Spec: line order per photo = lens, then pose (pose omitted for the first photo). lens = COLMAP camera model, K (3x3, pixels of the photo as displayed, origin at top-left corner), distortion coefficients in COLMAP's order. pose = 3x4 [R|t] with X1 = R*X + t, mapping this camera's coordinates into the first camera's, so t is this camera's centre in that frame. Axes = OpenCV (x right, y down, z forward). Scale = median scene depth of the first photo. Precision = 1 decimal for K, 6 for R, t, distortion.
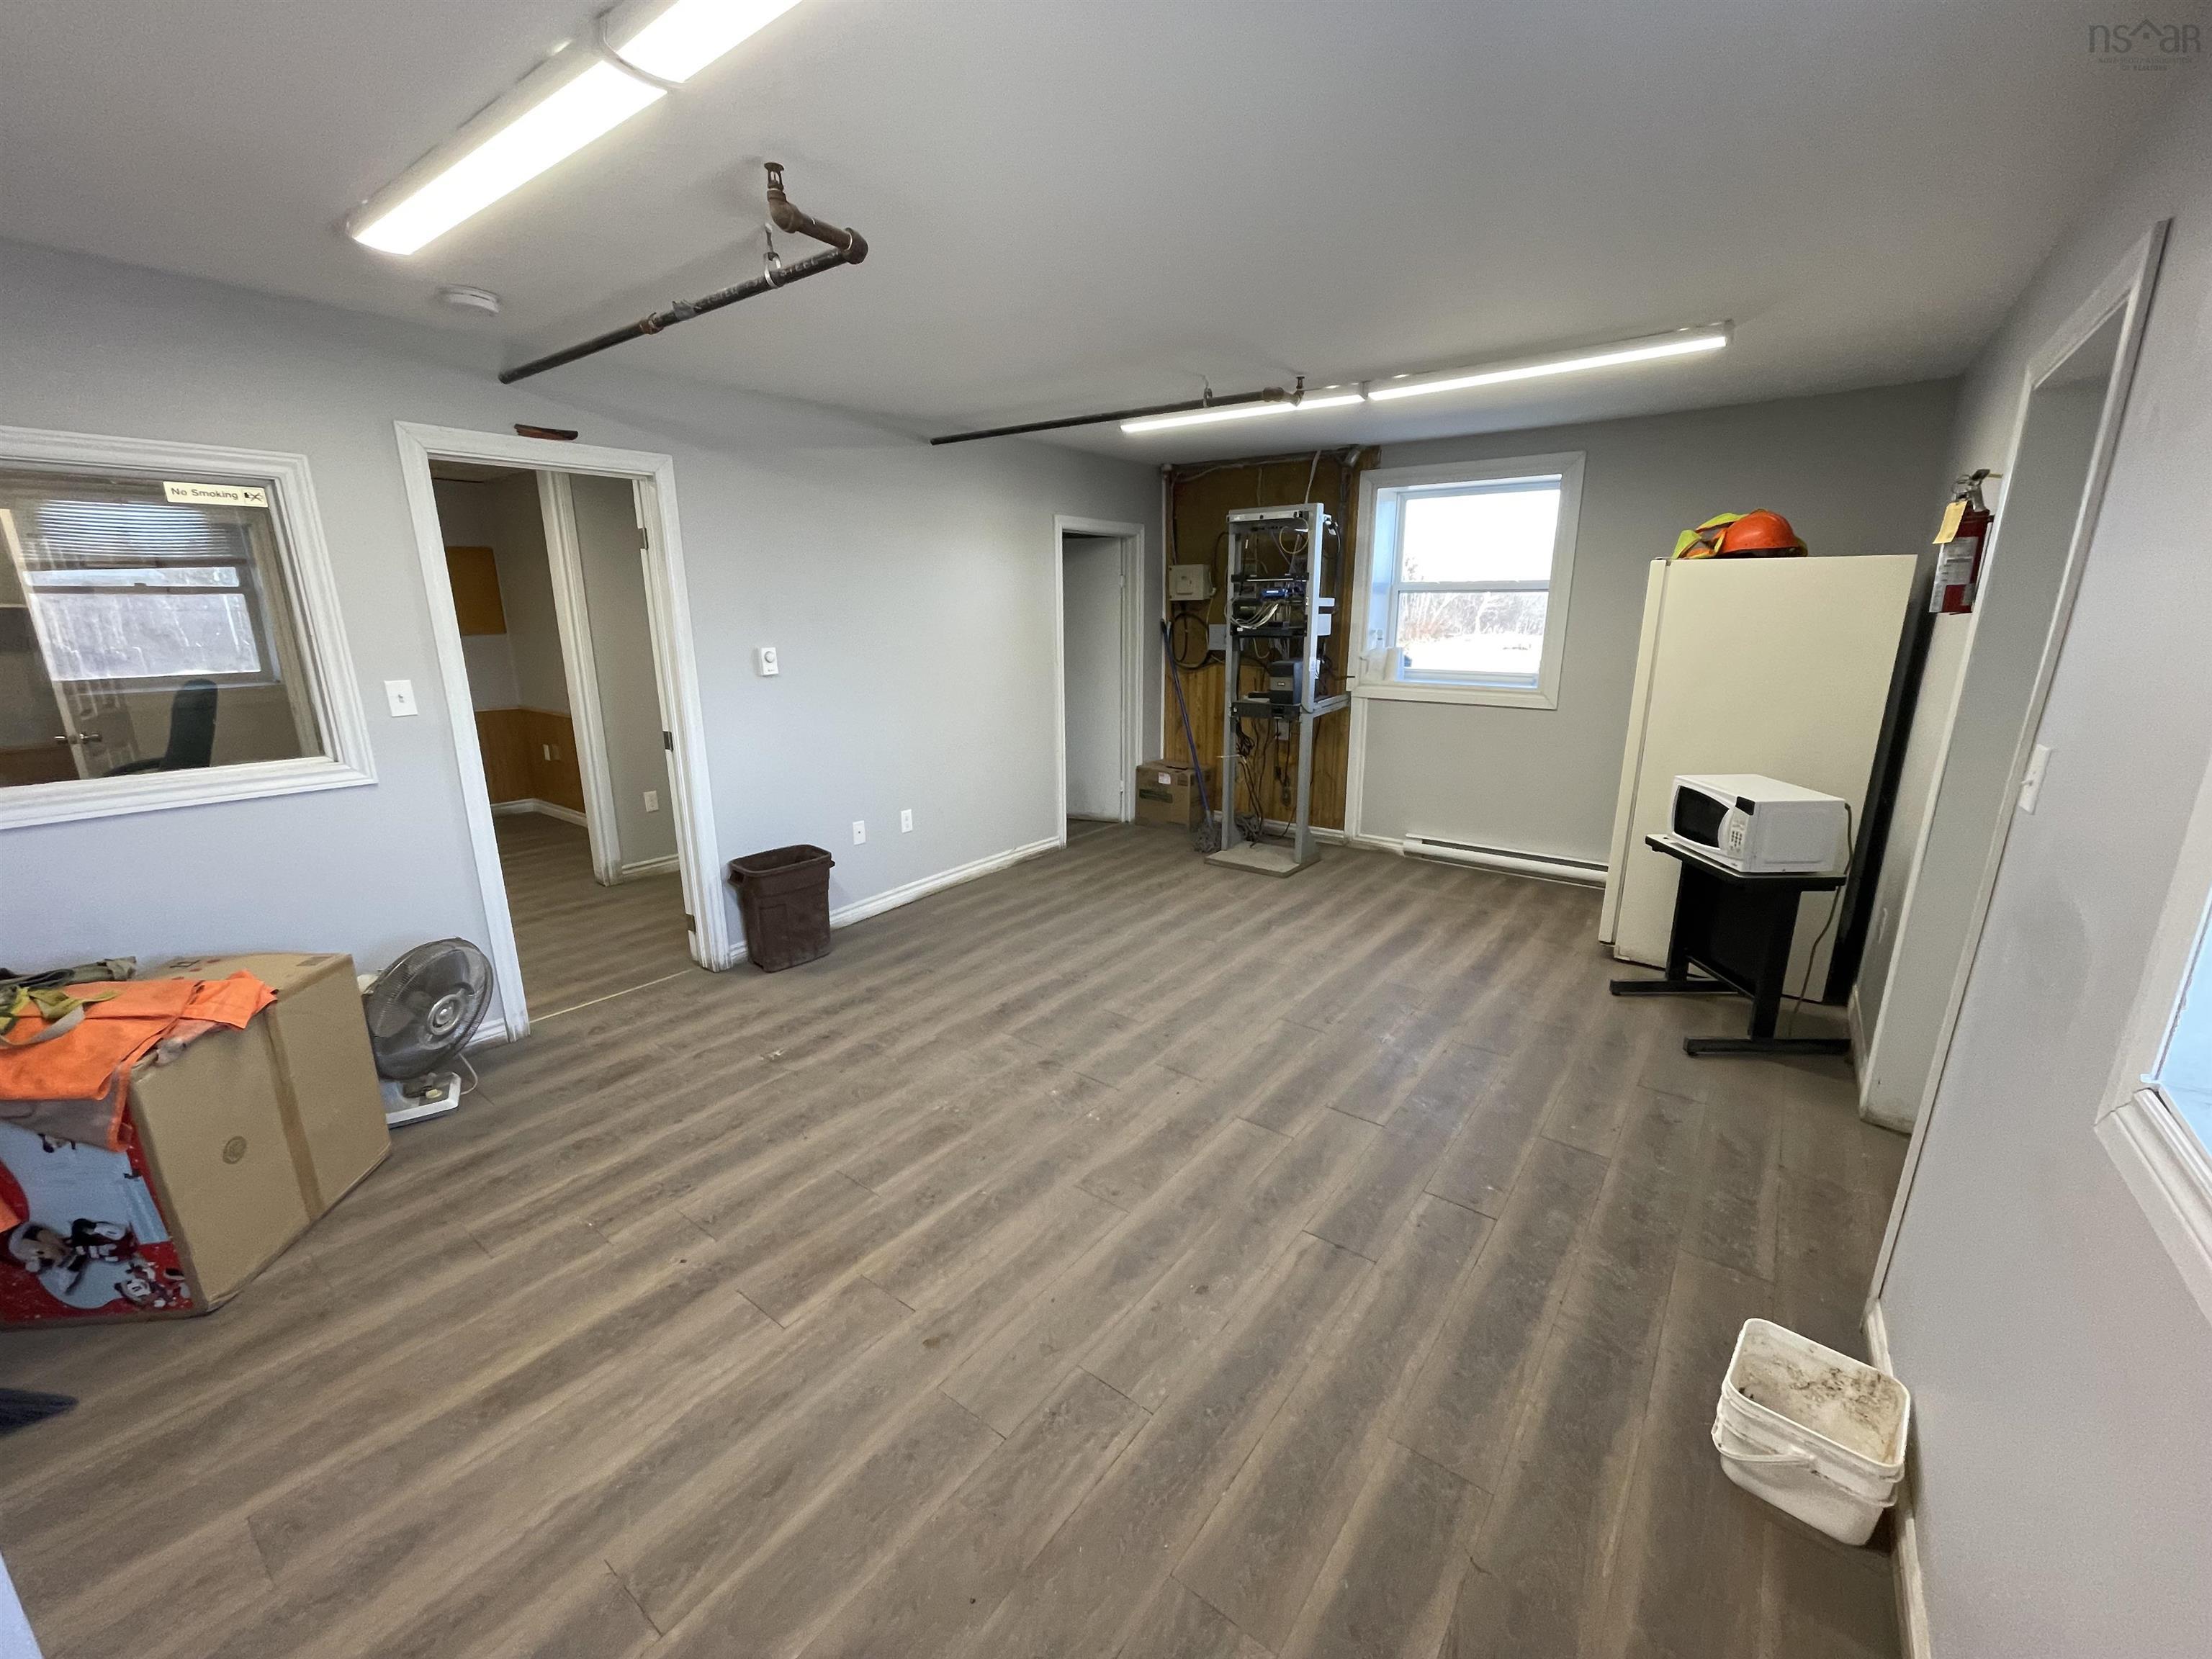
lens RADIAL K [[889.8, 0, 1111.8], [0, 889.8, 829.5], [0, 0, 1]] dist [-0.005465, 0.002695]
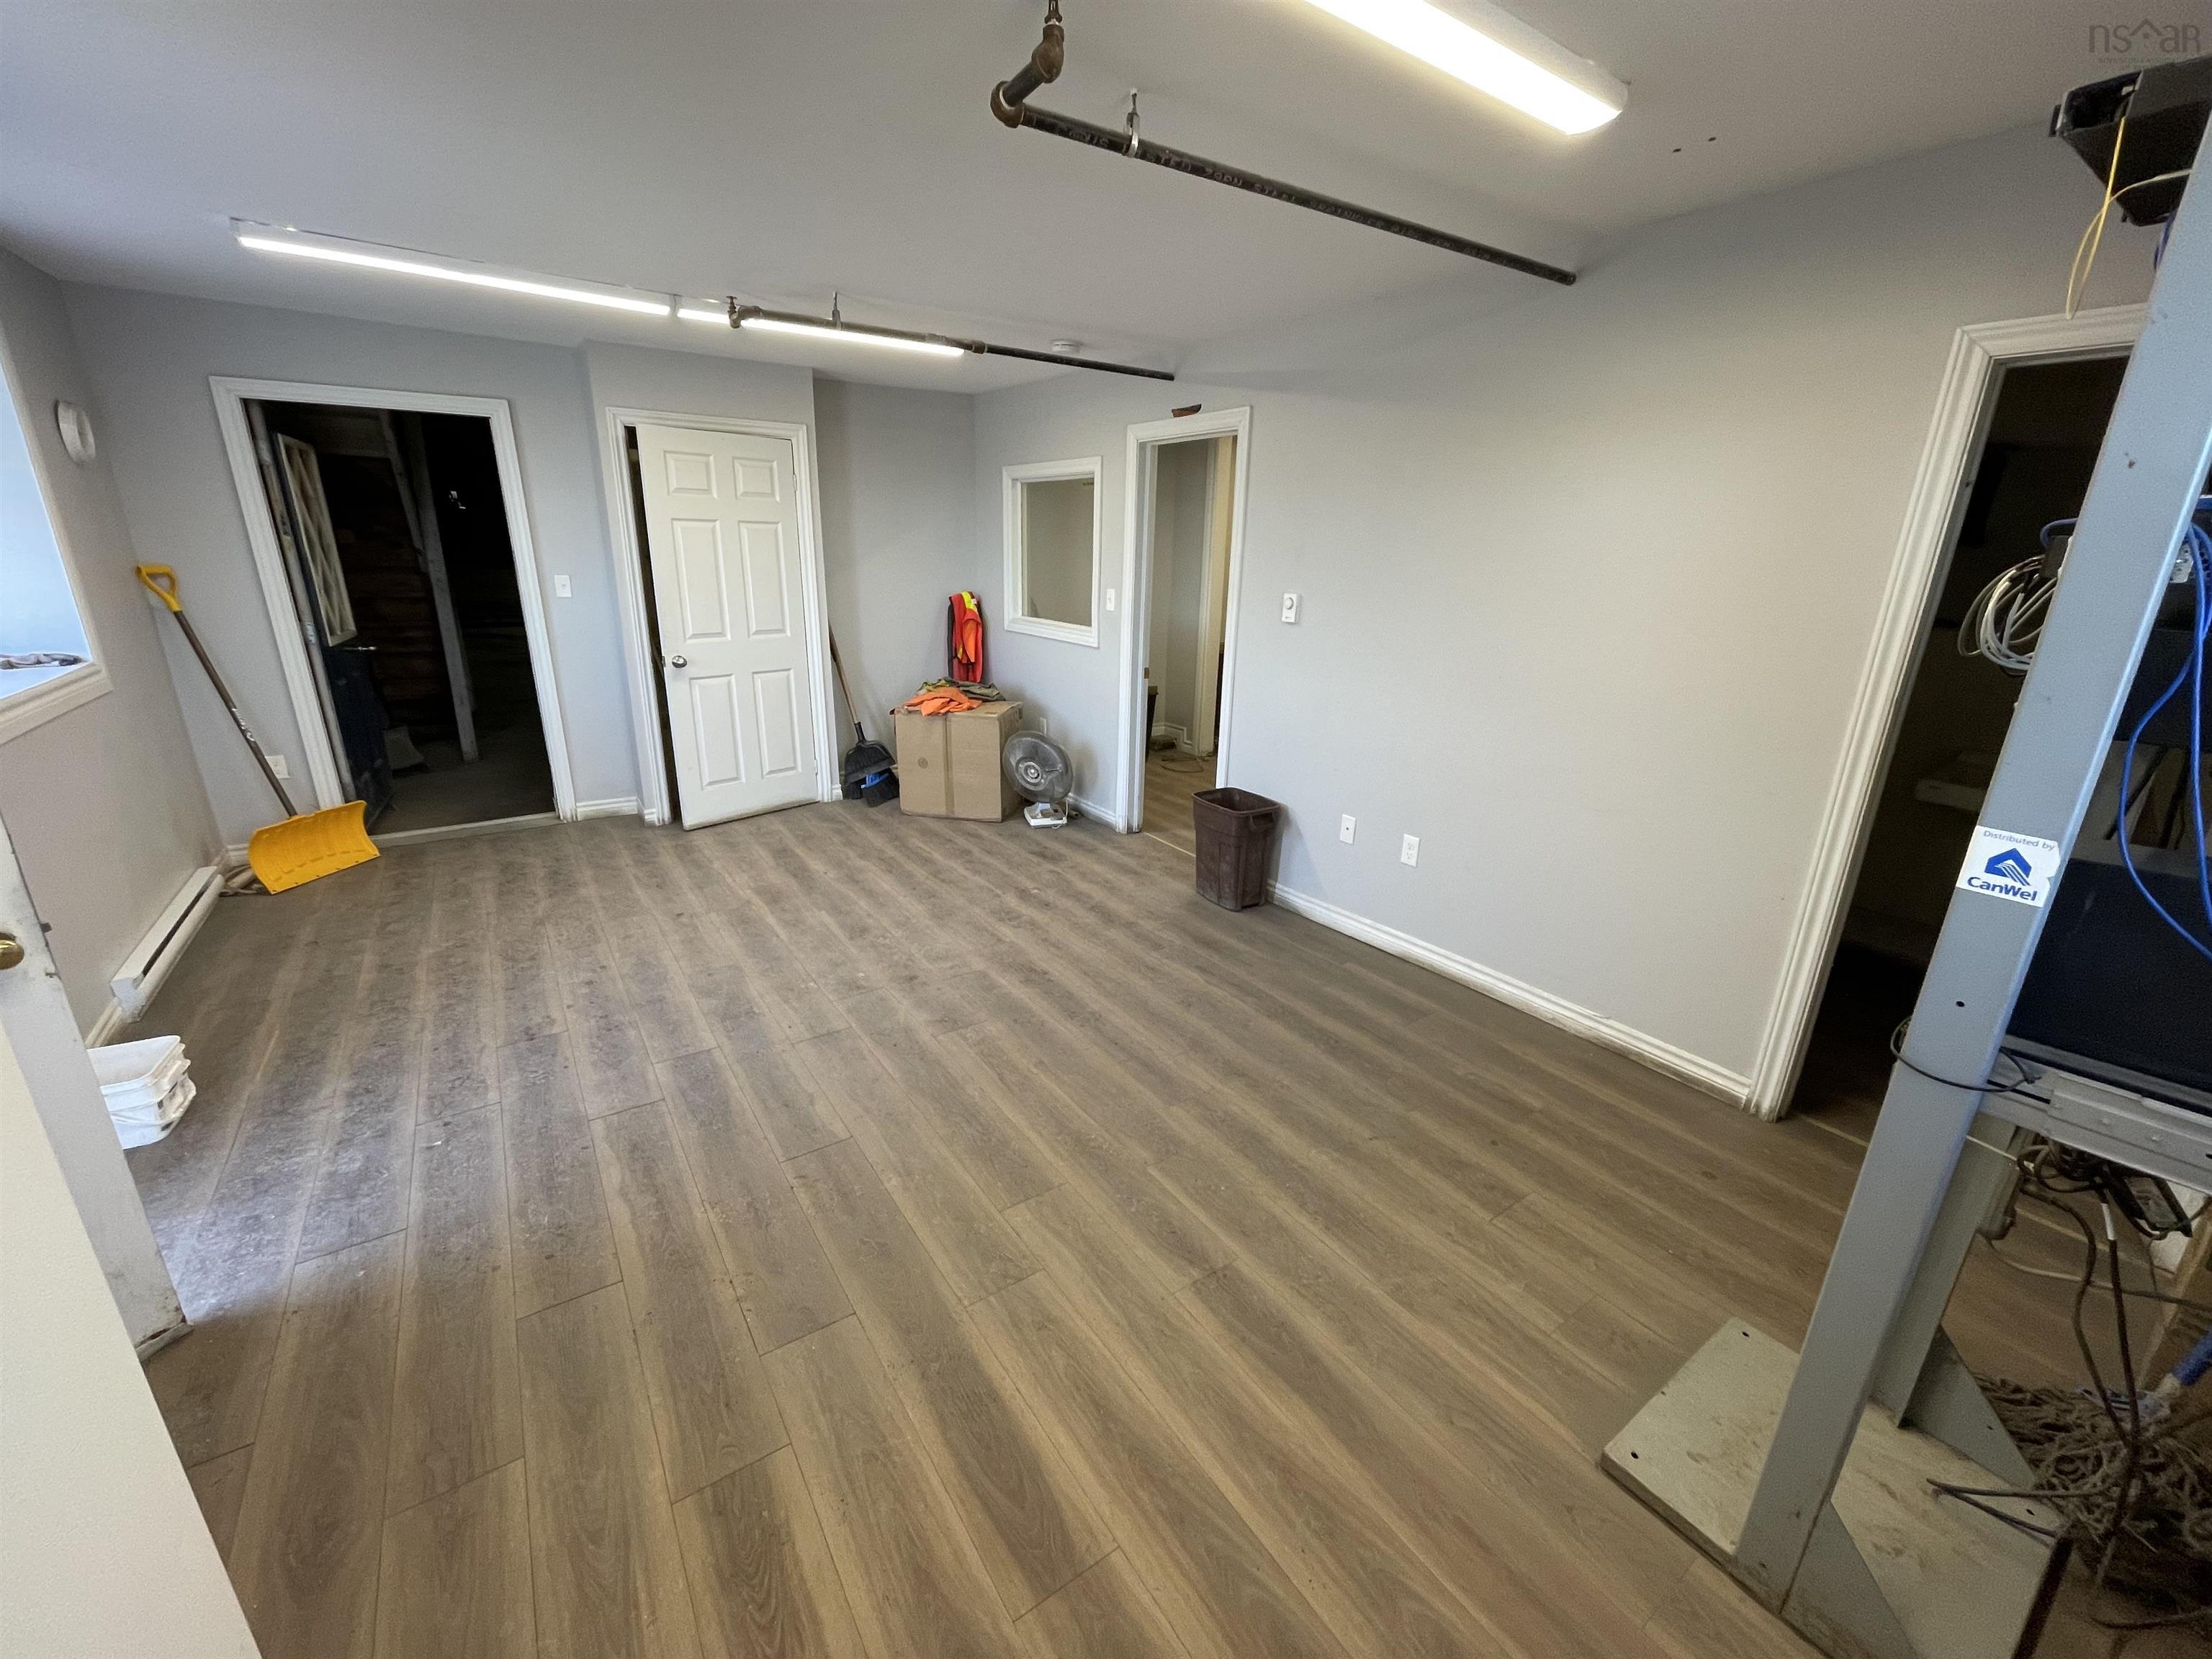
lens RADIAL K [[889.8, 0, 1108.4], [0, 889.8, 827.5], [0, 0, 1]] dist [-0.005465, 0.002695]
pose [[-0.311071, 0.287002, -0.906016, 0.766729], [-0.258034, 0.891999, 0.371155, -0.354371], [0.914688, 0.349238, -0.203419, 1.372117]]
